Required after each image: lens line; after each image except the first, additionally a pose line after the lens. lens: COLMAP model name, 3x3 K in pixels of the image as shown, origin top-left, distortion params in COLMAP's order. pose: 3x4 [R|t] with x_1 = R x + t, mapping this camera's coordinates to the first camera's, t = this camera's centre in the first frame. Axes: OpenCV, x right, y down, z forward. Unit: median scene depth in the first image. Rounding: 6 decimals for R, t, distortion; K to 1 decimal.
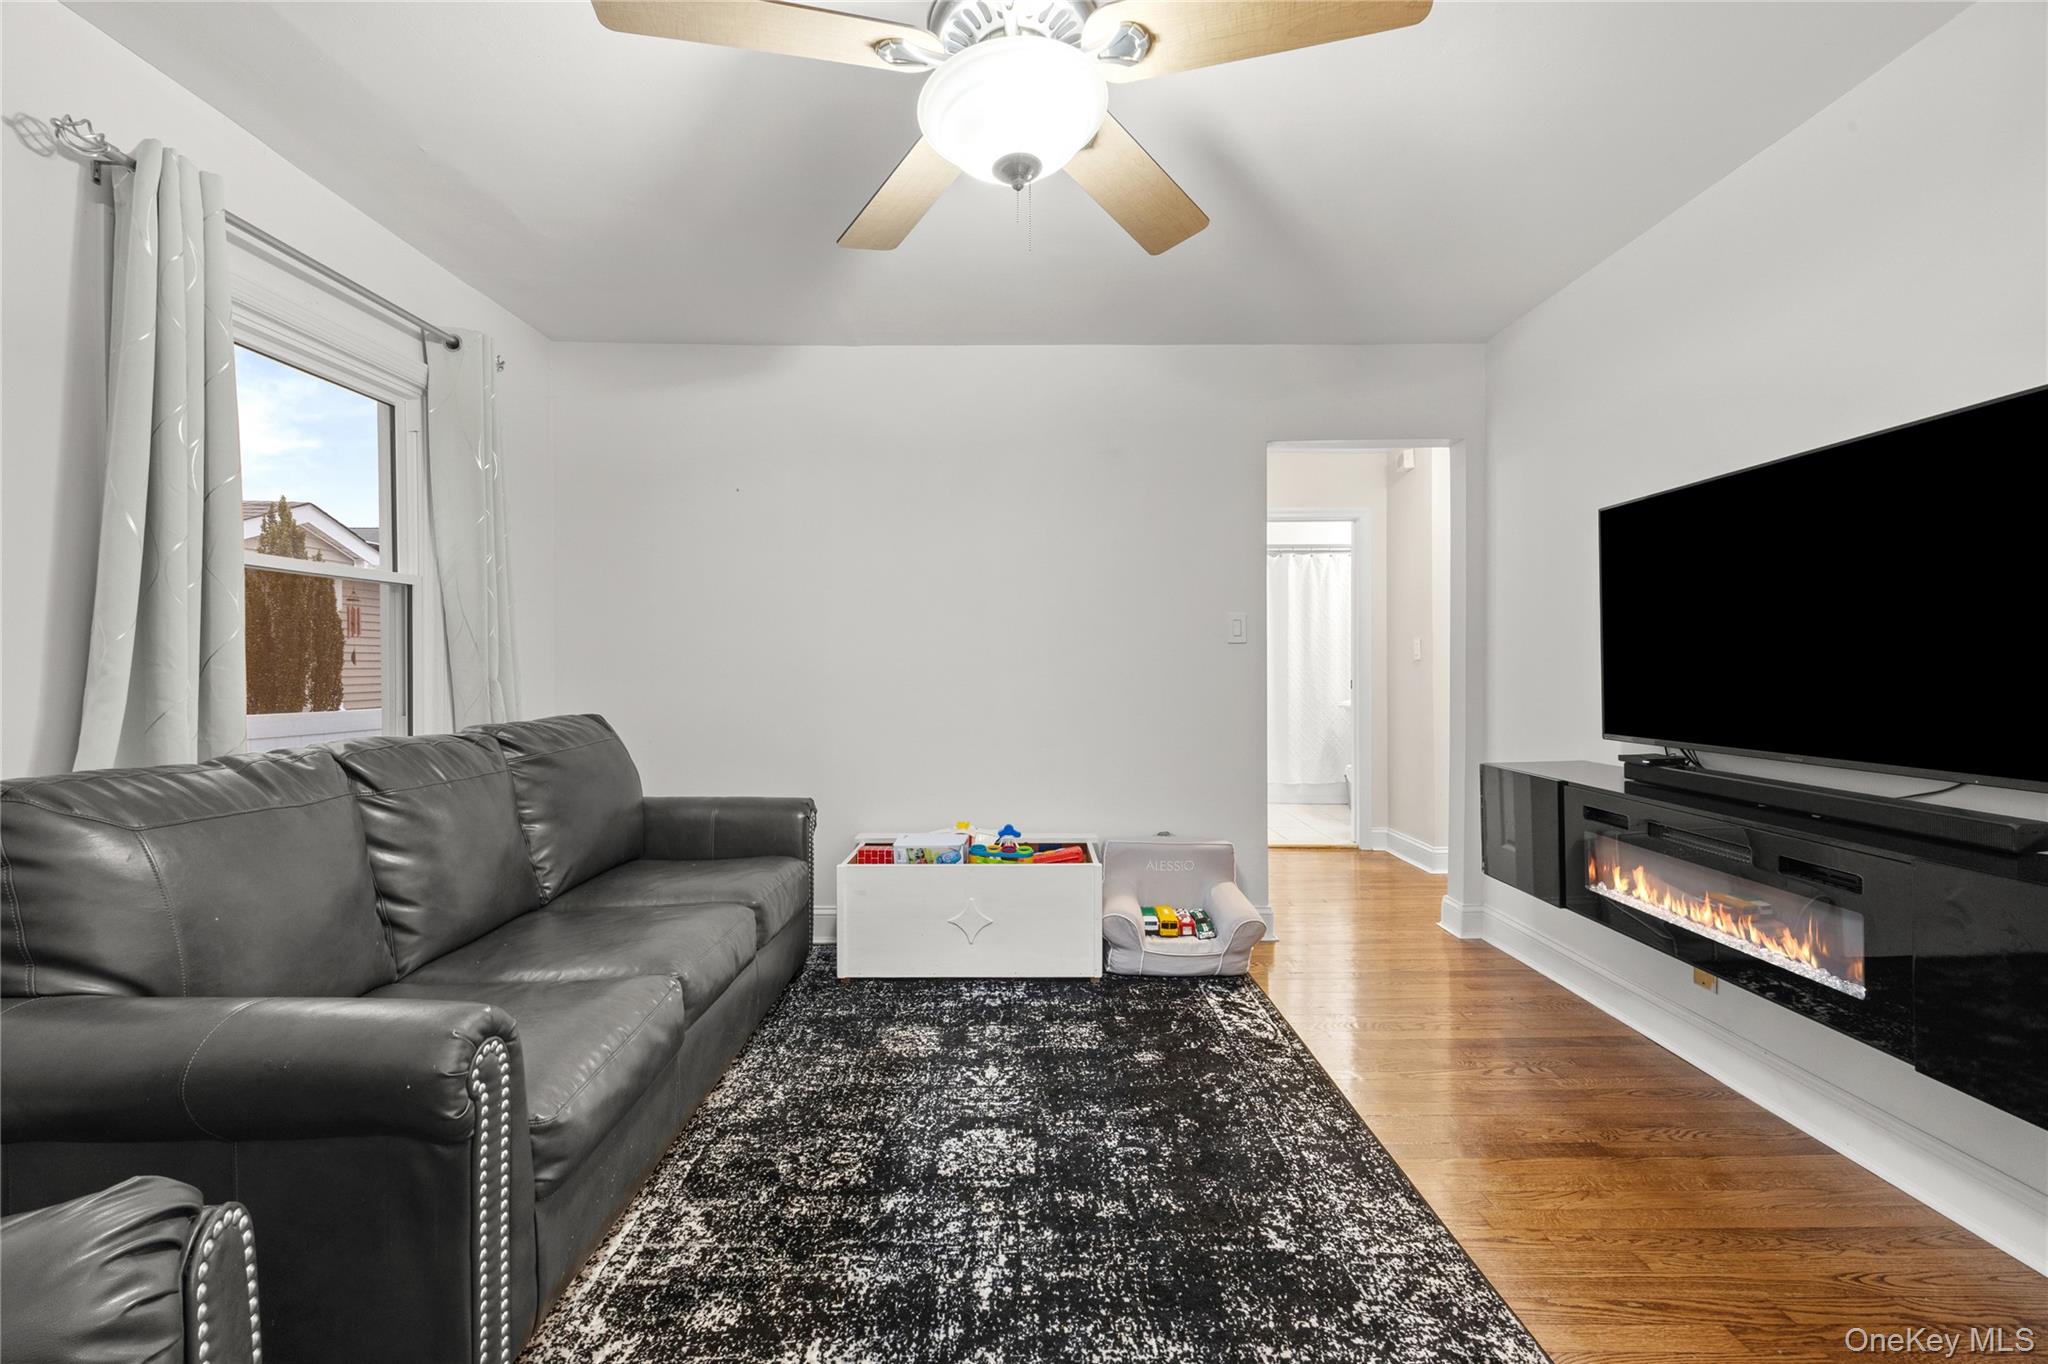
lens RADIAL K [[827.6, 0, 1021.9], [0, 827.6, 670.6], [0, 0, 1]] dist [0.011826, 0.000179]
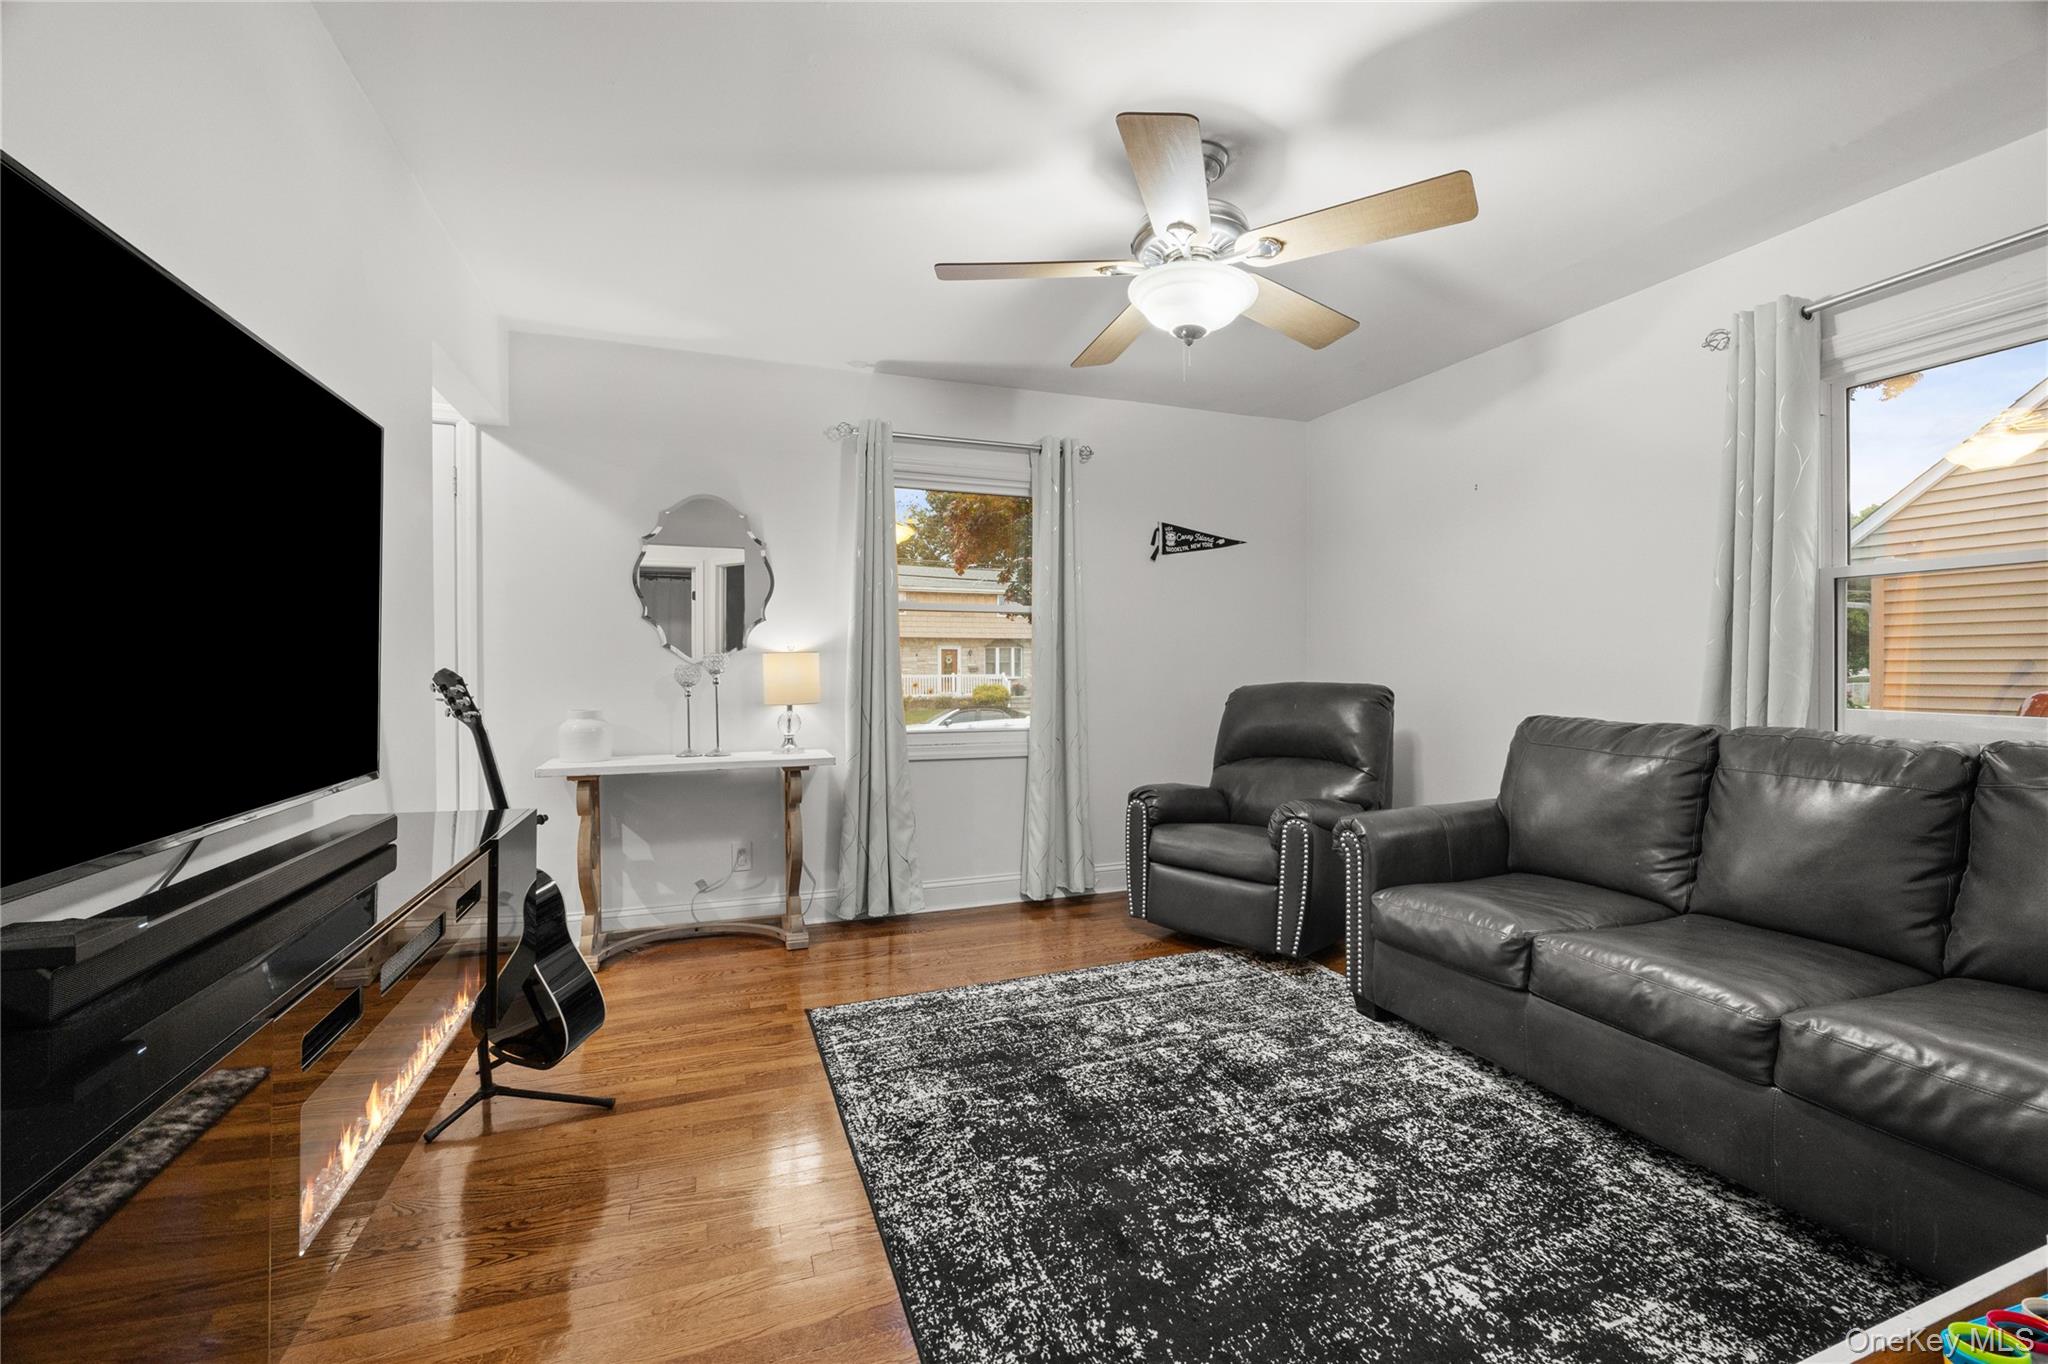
lens RADIAL K [[880.9, 0, 1030.8], [0, 880.9, 677.9], [0, 0, 1]] dist [-0.012986, 0.000160]
pose [[-0.938738, 0.007000, -0.344561, 0.663640], [0.001954, 0.999886, 0.014990, -0.007849], [0.344626, 0.013398, -0.938644, 1.965316]]
